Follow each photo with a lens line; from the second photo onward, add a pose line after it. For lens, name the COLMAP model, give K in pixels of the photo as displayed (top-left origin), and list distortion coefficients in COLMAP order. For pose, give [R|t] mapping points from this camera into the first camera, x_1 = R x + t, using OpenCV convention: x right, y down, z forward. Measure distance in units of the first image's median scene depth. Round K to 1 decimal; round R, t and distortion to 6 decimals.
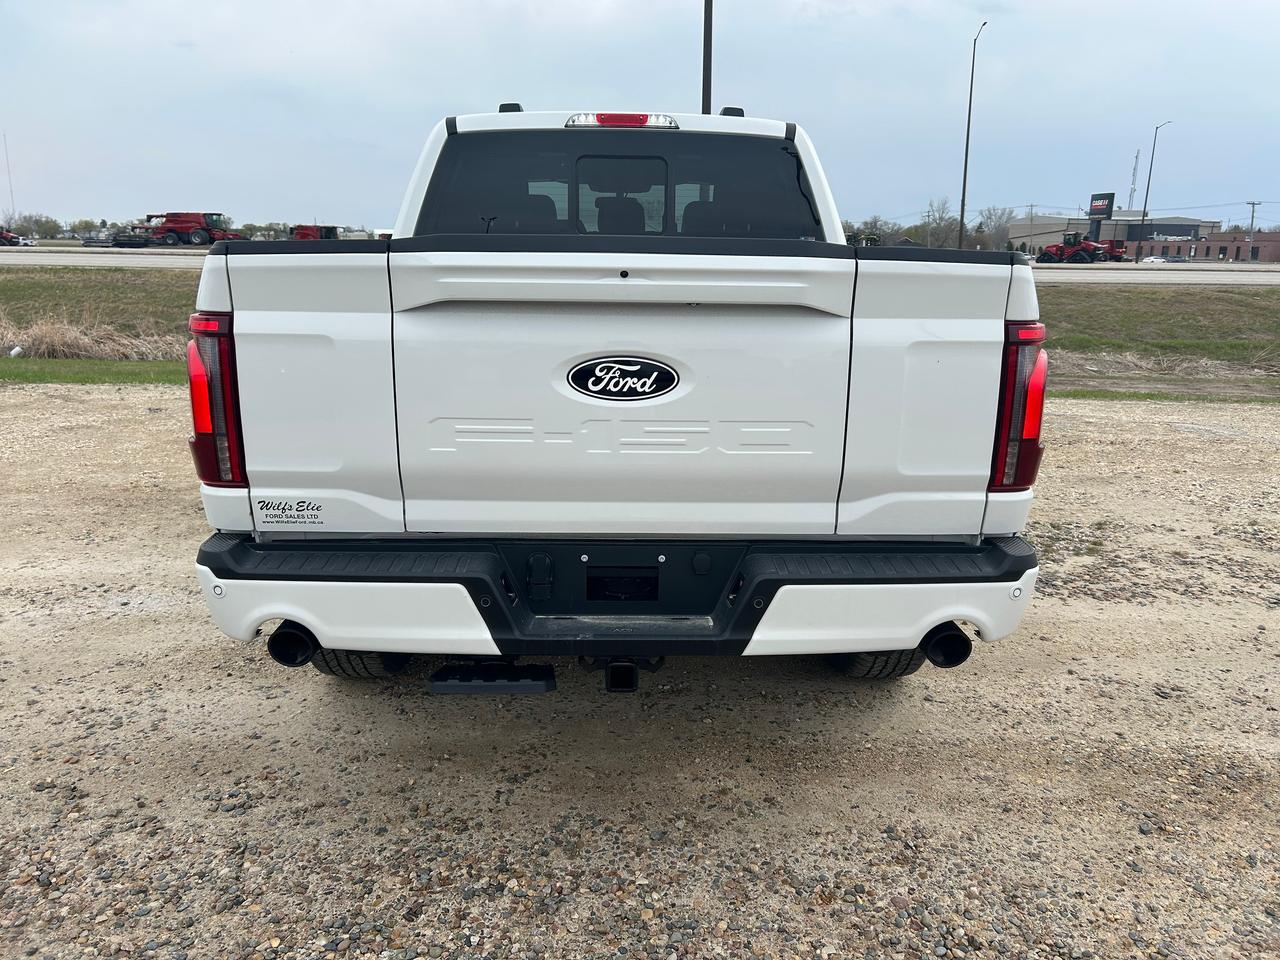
lens RADIAL K [[975.1, 0, 639.0], [0, 975.1, 486.7], [0, 0, 1]] dist [0.040774, -0.030124]
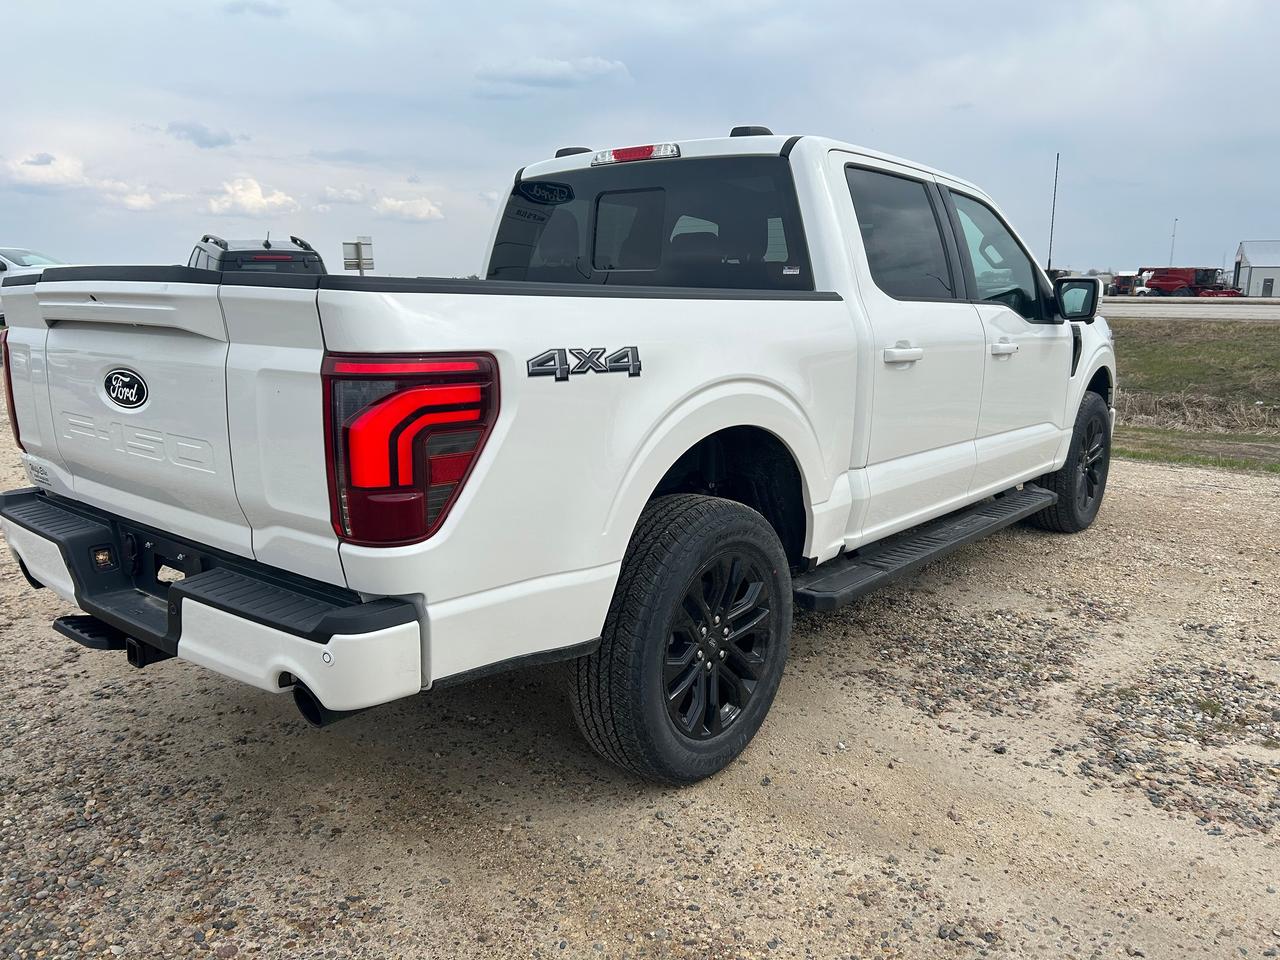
lens RADIAL K [[975.1, 0, 672.2], [0, 975.1, 490.6], [0, 0, 1]] dist [0.040774, -0.030124]
pose [[0.751682, 0.121820, -0.648178, 1.058831], [-0.148721, 0.988789, 0.013366, -0.088780], [0.642540, 0.086351, 0.761371, 0.465719]]
